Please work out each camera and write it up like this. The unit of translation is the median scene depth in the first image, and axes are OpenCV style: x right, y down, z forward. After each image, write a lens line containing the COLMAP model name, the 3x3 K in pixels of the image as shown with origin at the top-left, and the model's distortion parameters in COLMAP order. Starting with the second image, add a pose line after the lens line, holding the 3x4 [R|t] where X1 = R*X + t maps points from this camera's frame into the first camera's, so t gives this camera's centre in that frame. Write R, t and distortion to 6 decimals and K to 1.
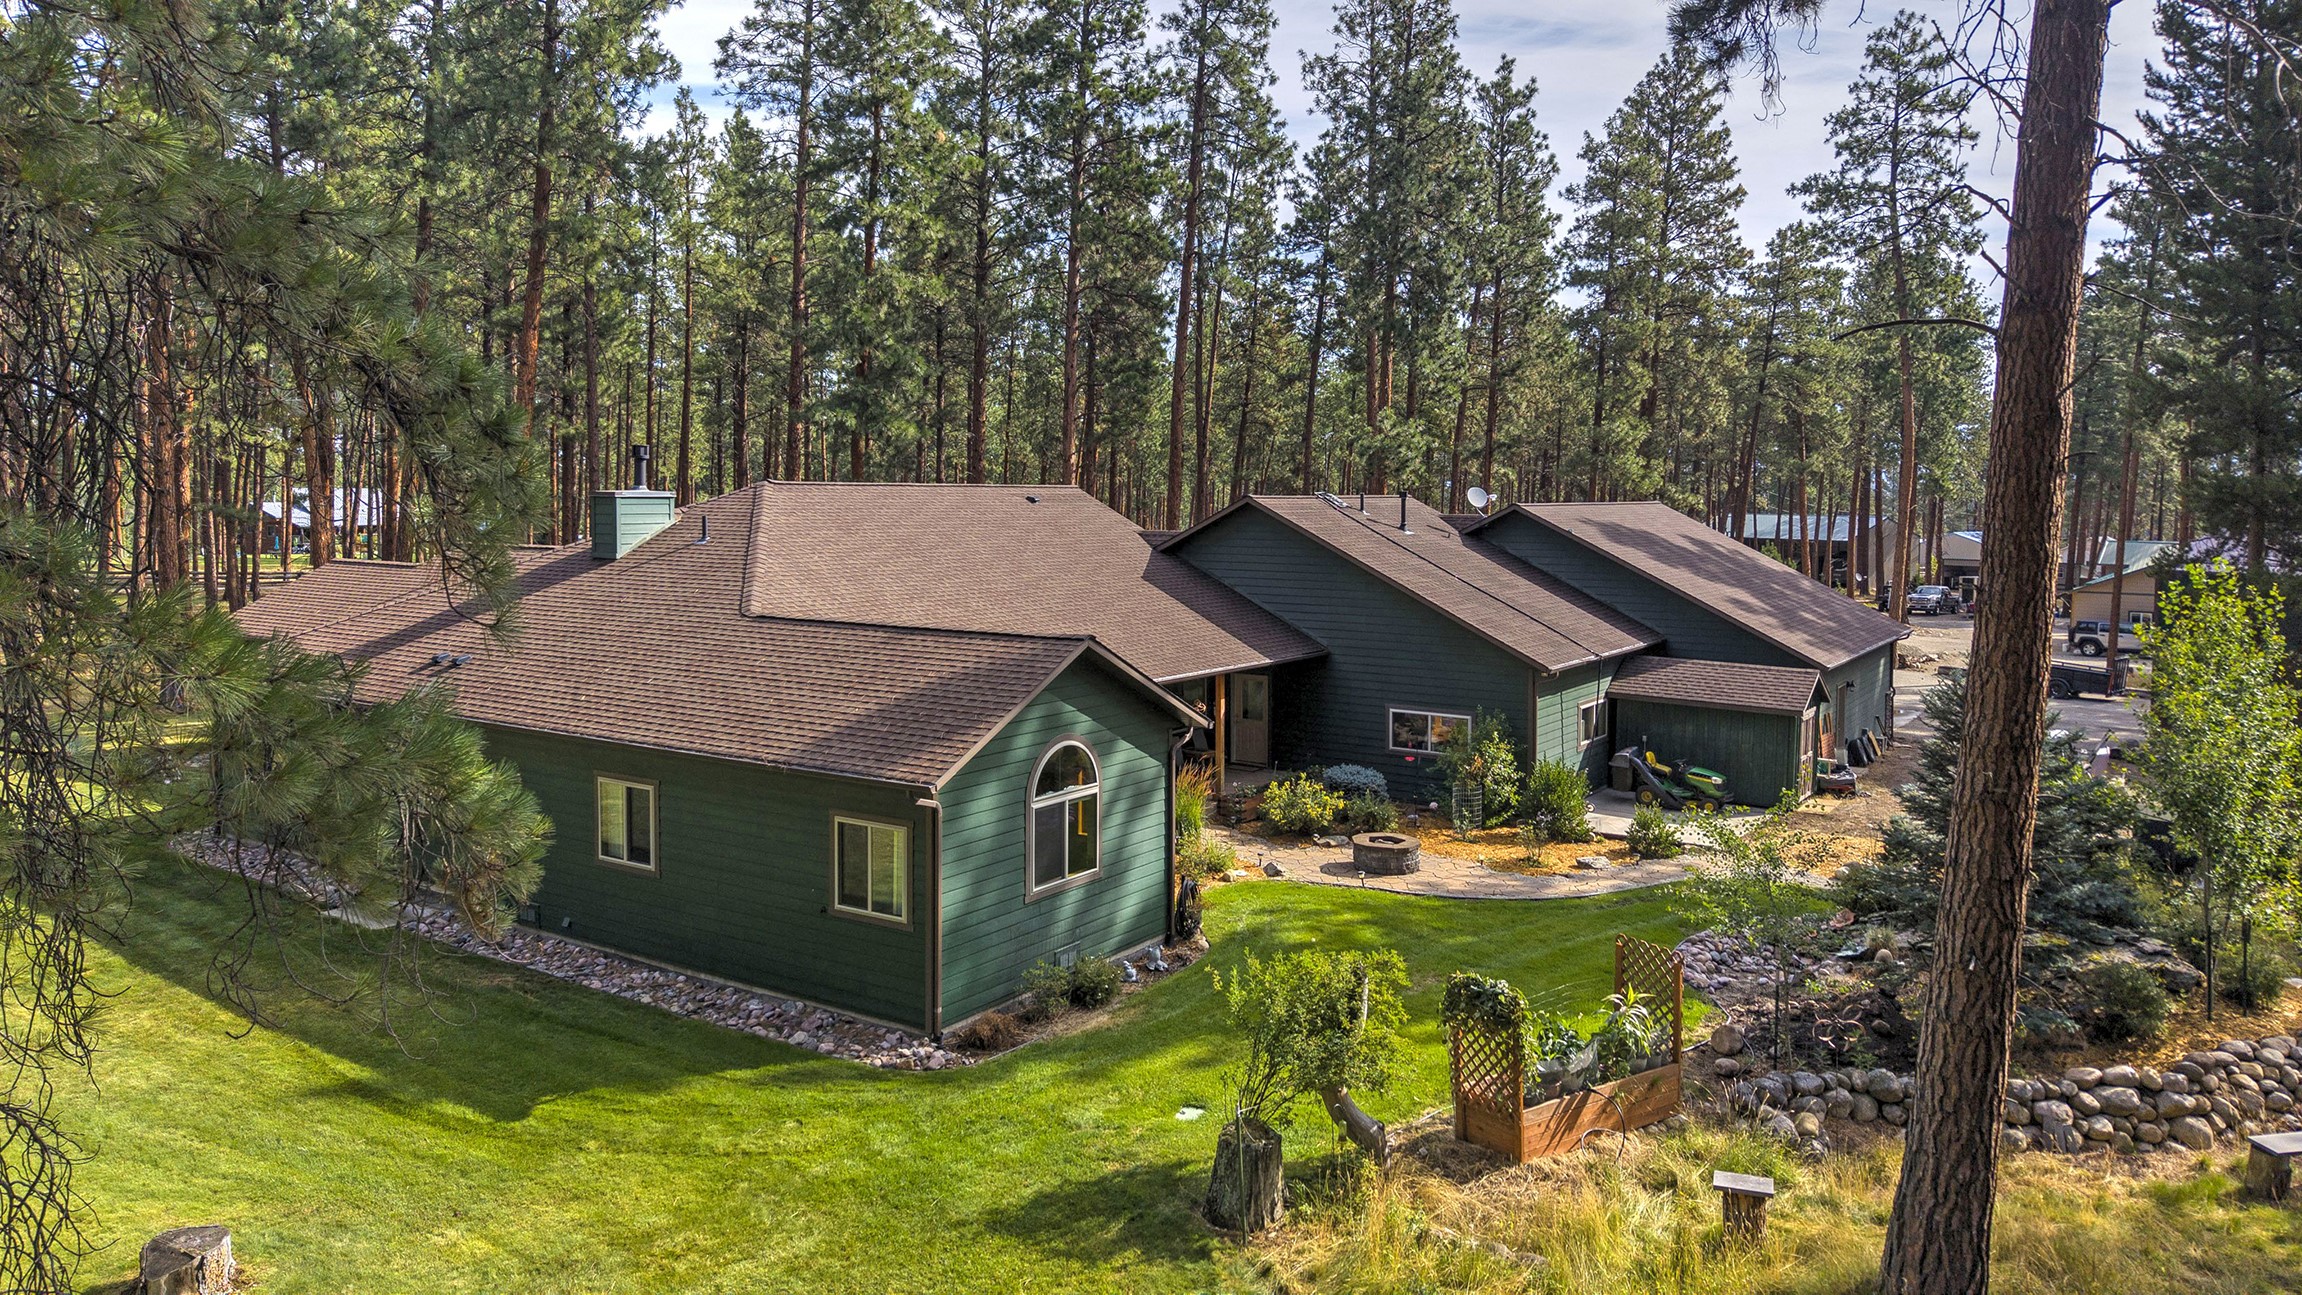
lens RADIAL K [[1506.4, 0, 1150.4], [0, 1506.4, 631.2], [0, 0, 1]] dist [0.025606, -0.021573]
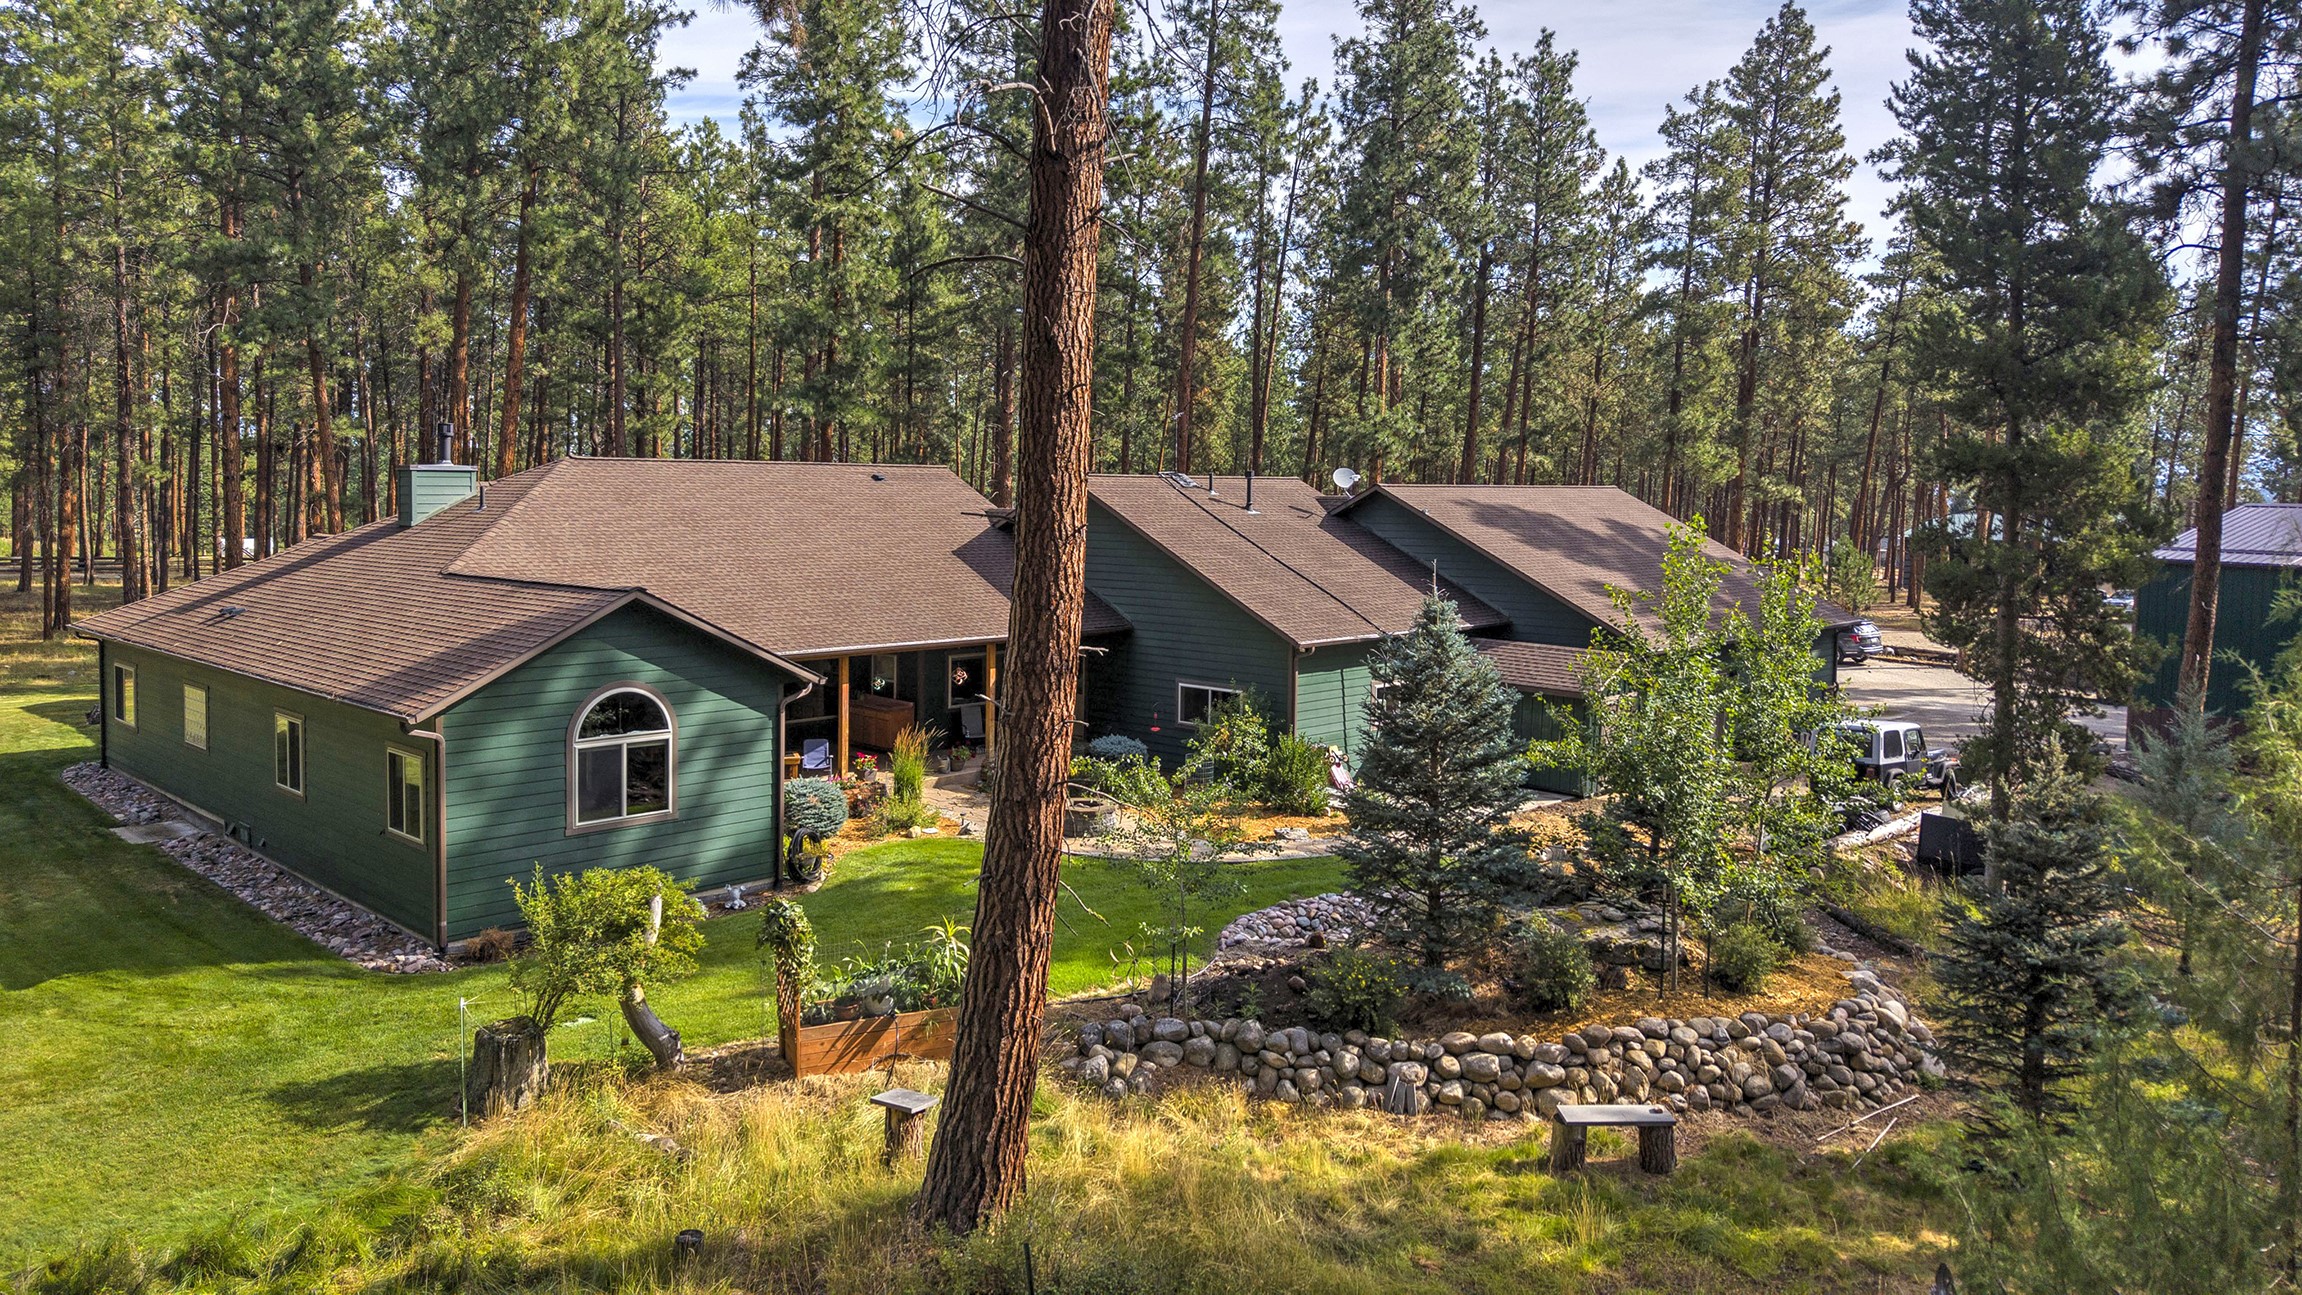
lens RADIAL K [[1506.4, 0, 1169.1], [0, 1506.4, 653.0], [0, 0, 1]] dist [0.025606, -0.021573]
pose [[0.984869, 0.018447, -0.172316, 0.514954], [-0.016434, 0.999779, 0.013098, 0.028110], [0.172519, -0.010068, 0.984955, 0.006582]]
